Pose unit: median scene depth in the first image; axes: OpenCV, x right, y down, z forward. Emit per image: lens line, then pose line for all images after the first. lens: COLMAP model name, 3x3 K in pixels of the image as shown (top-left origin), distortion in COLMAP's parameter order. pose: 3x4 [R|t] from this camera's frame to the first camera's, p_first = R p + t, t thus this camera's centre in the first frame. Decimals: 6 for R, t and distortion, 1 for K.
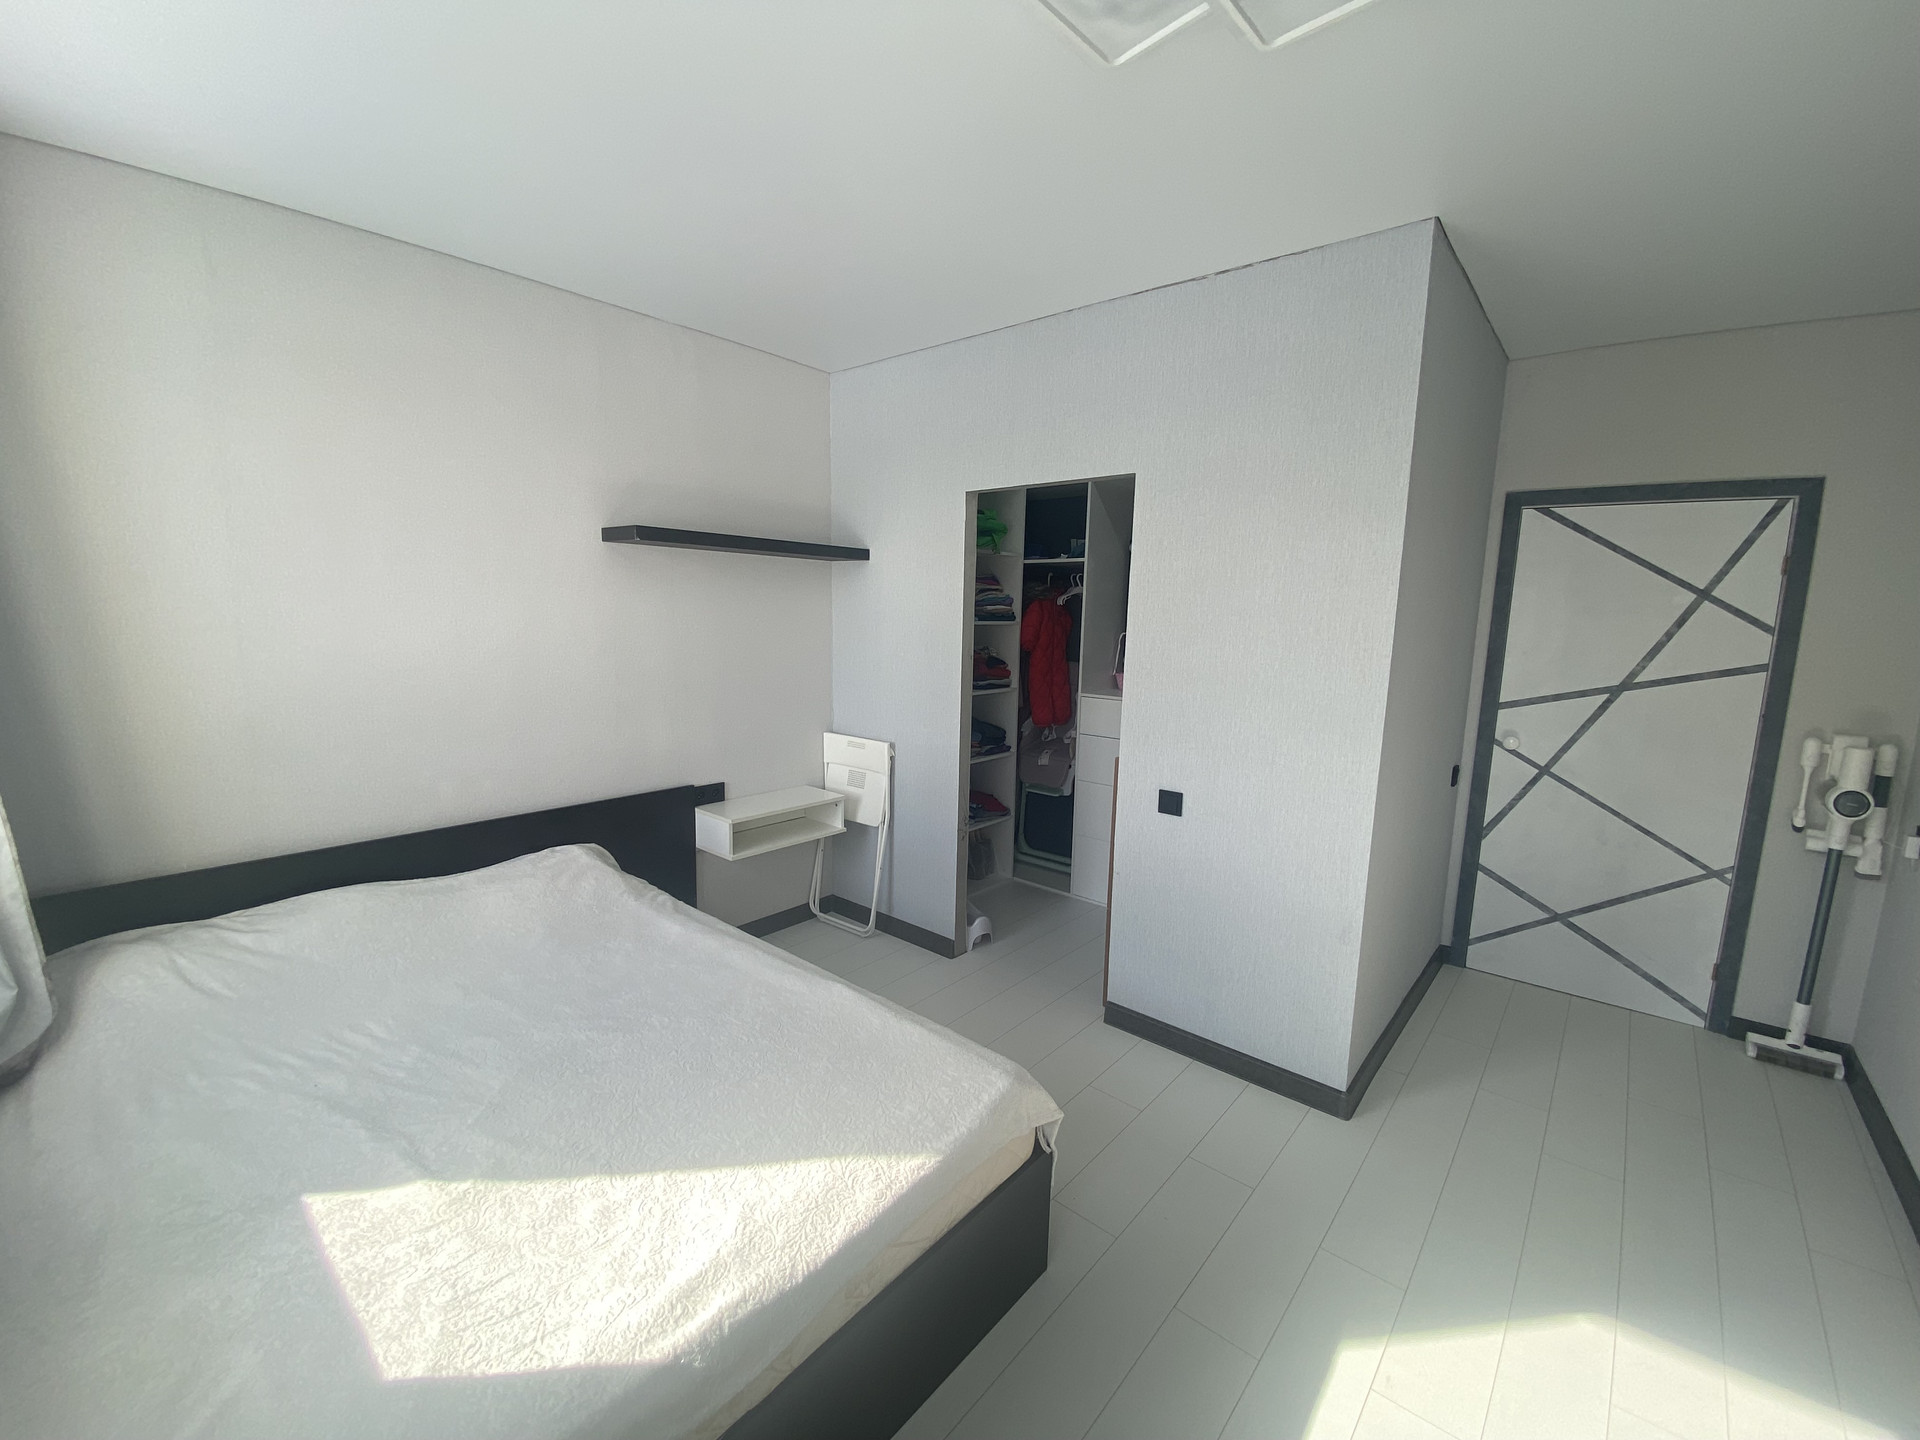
lens RADIAL K [[774.9, 0, 964.9], [0, 774.9, 719.8], [0, 0, 1]] dist [0.025483, -0.024875]
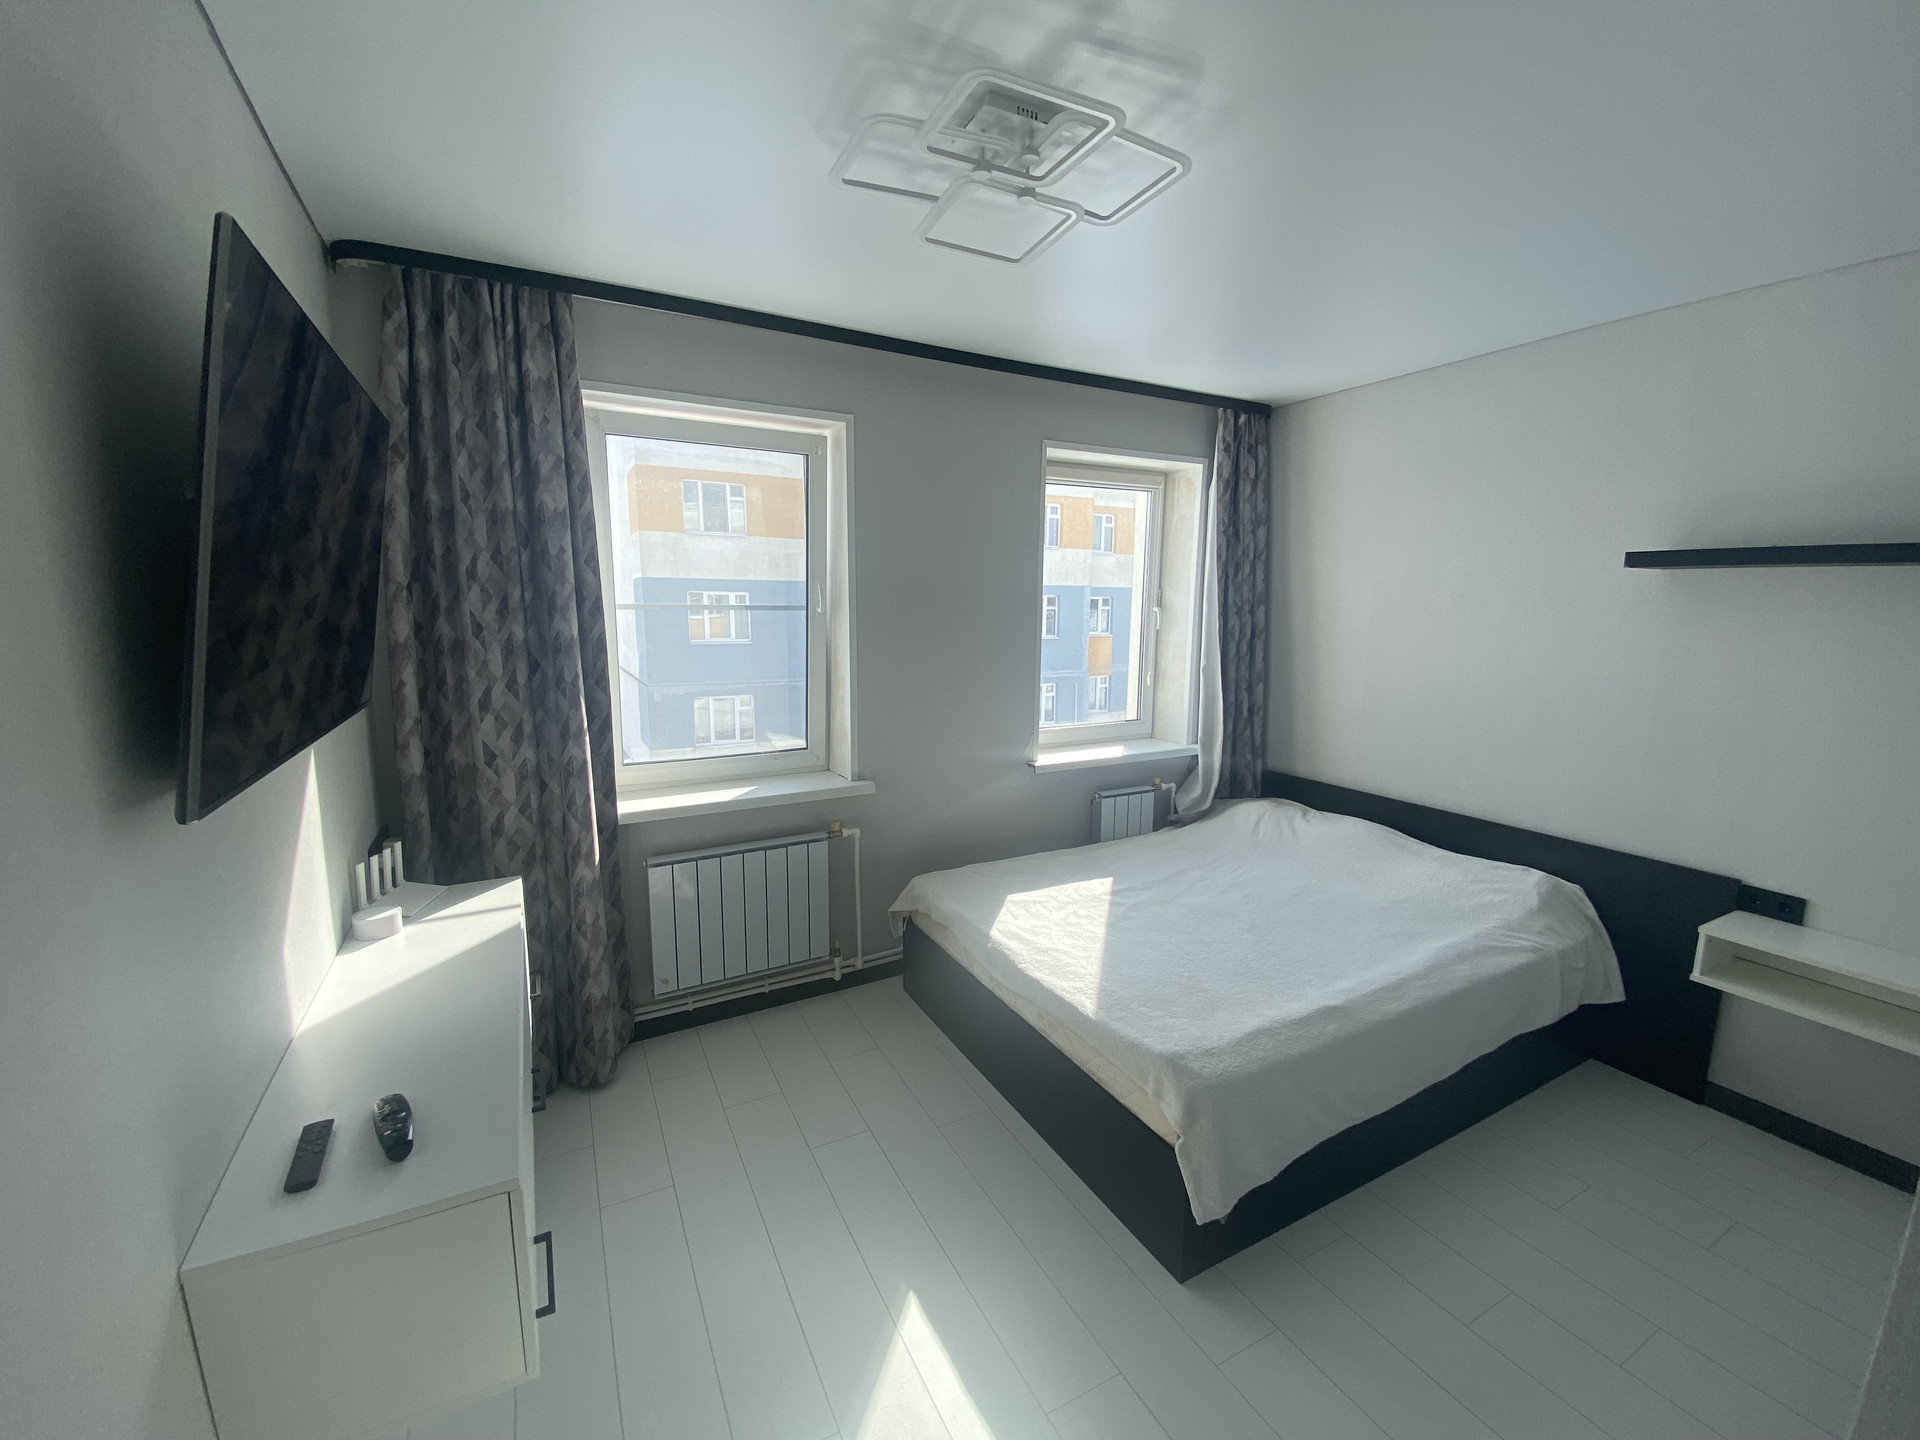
lens RADIAL K [[774.9, 0, 964.9], [0, 774.9, 719.8], [0, 0, 1]] dist [0.025483, -0.024875]
pose [[-0.348136, 0.116099, -0.930227, 1.348978], [-0.151868, 0.972209, 0.178175, -0.198658], [0.925061, 0.203301, -0.320829, 1.140927]]
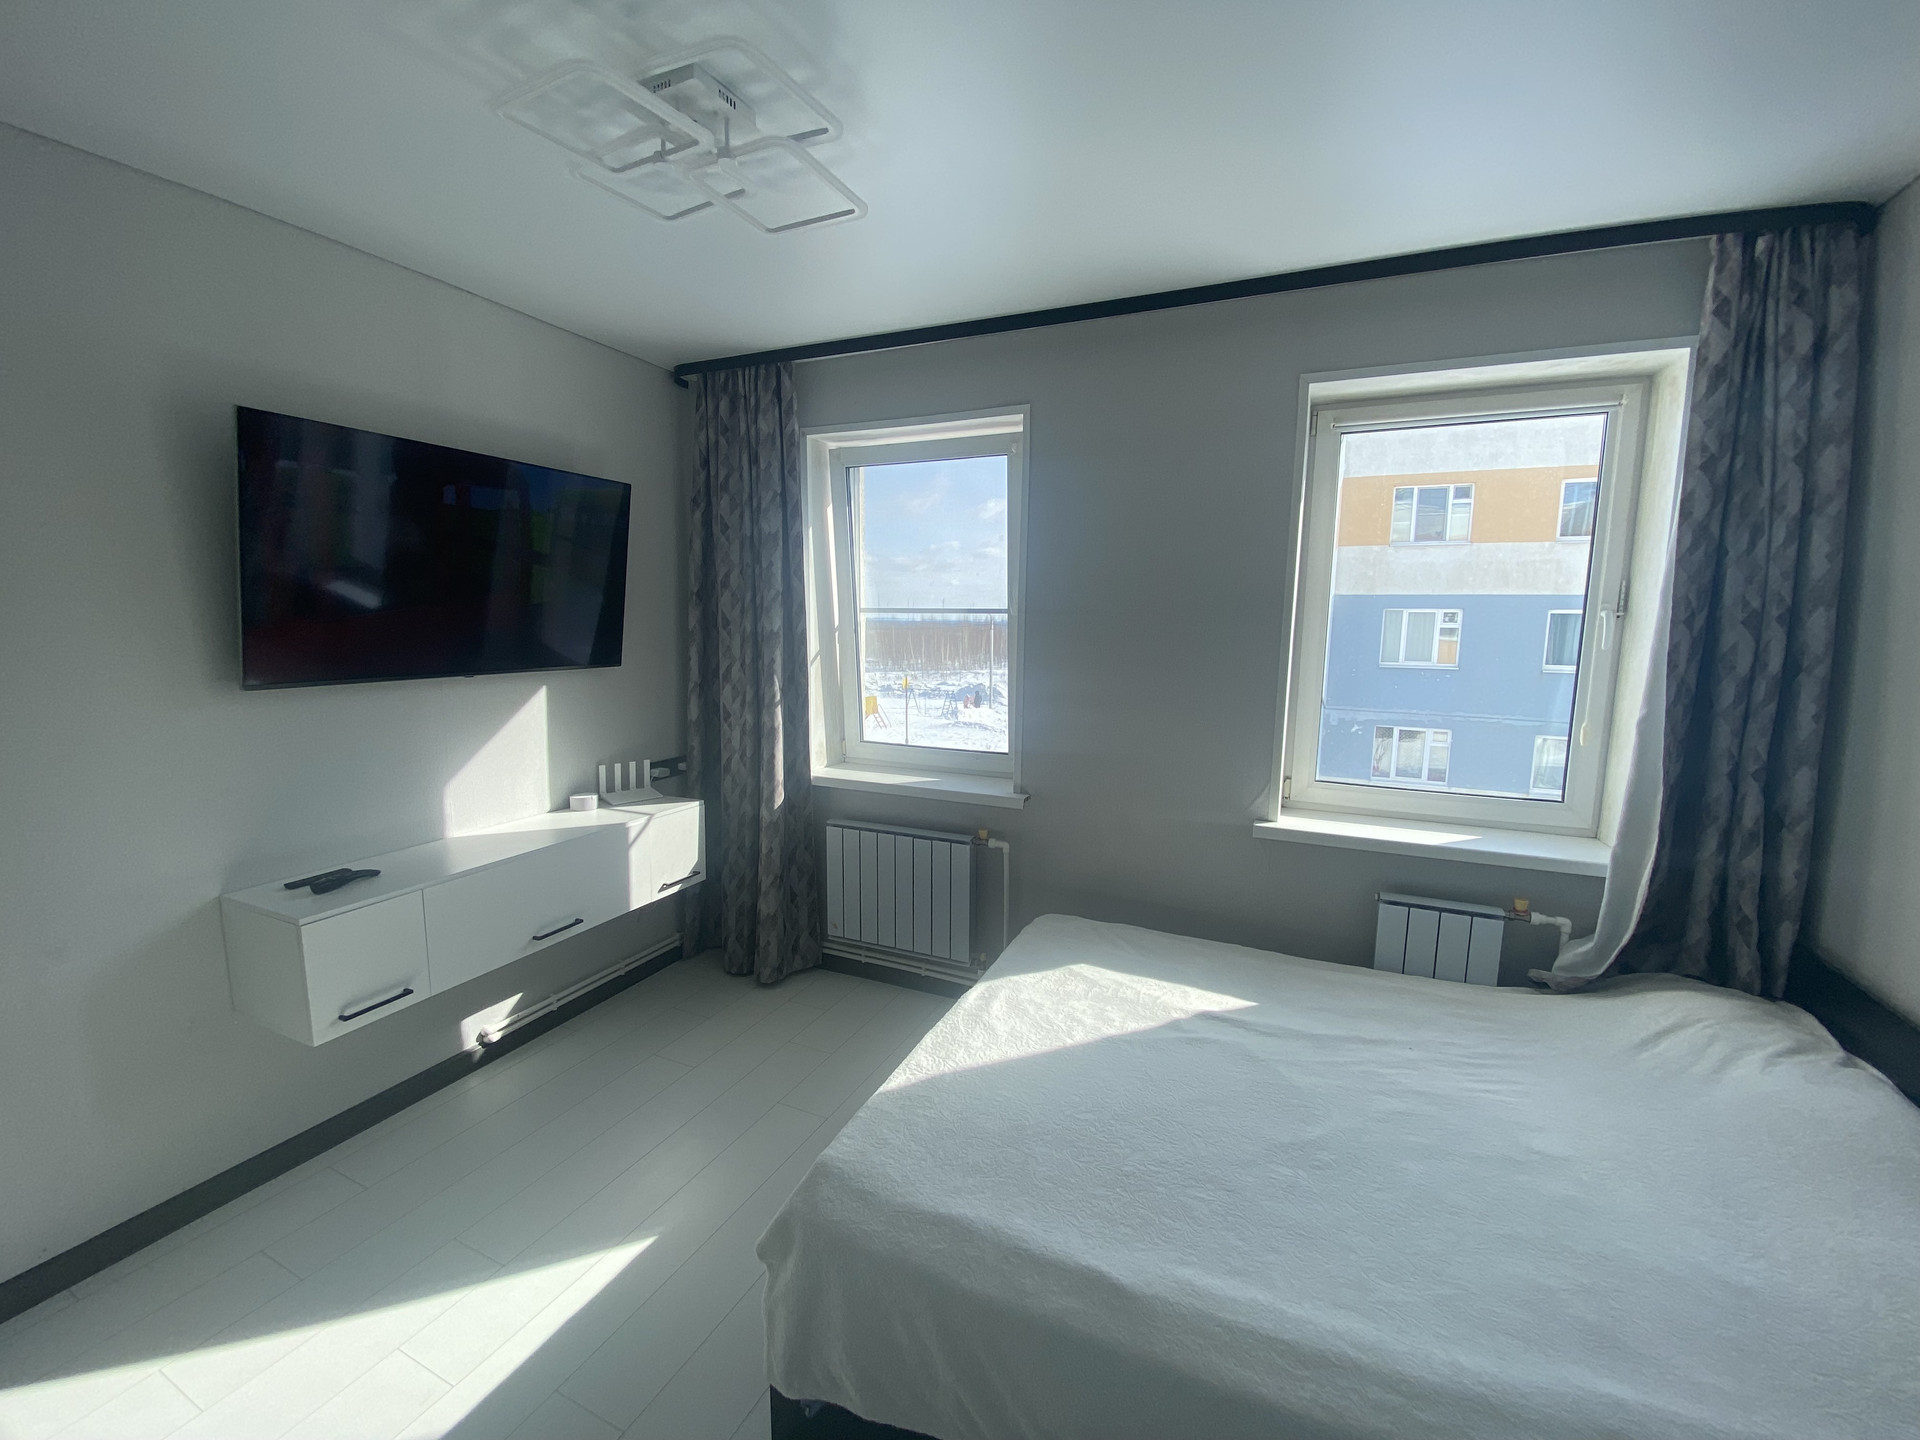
lens RADIAL K [[774.9, 0, 964.9], [0, 774.9, 719.8], [0, 0, 1]] dist [0.025483, -0.024875]
pose [[-0.957545, 0.005168, -0.288238, 0.182851], [-0.074416, 0.961523, 0.264455, -0.314786], [0.278514, 0.274677, -0.920316, 1.982023]]
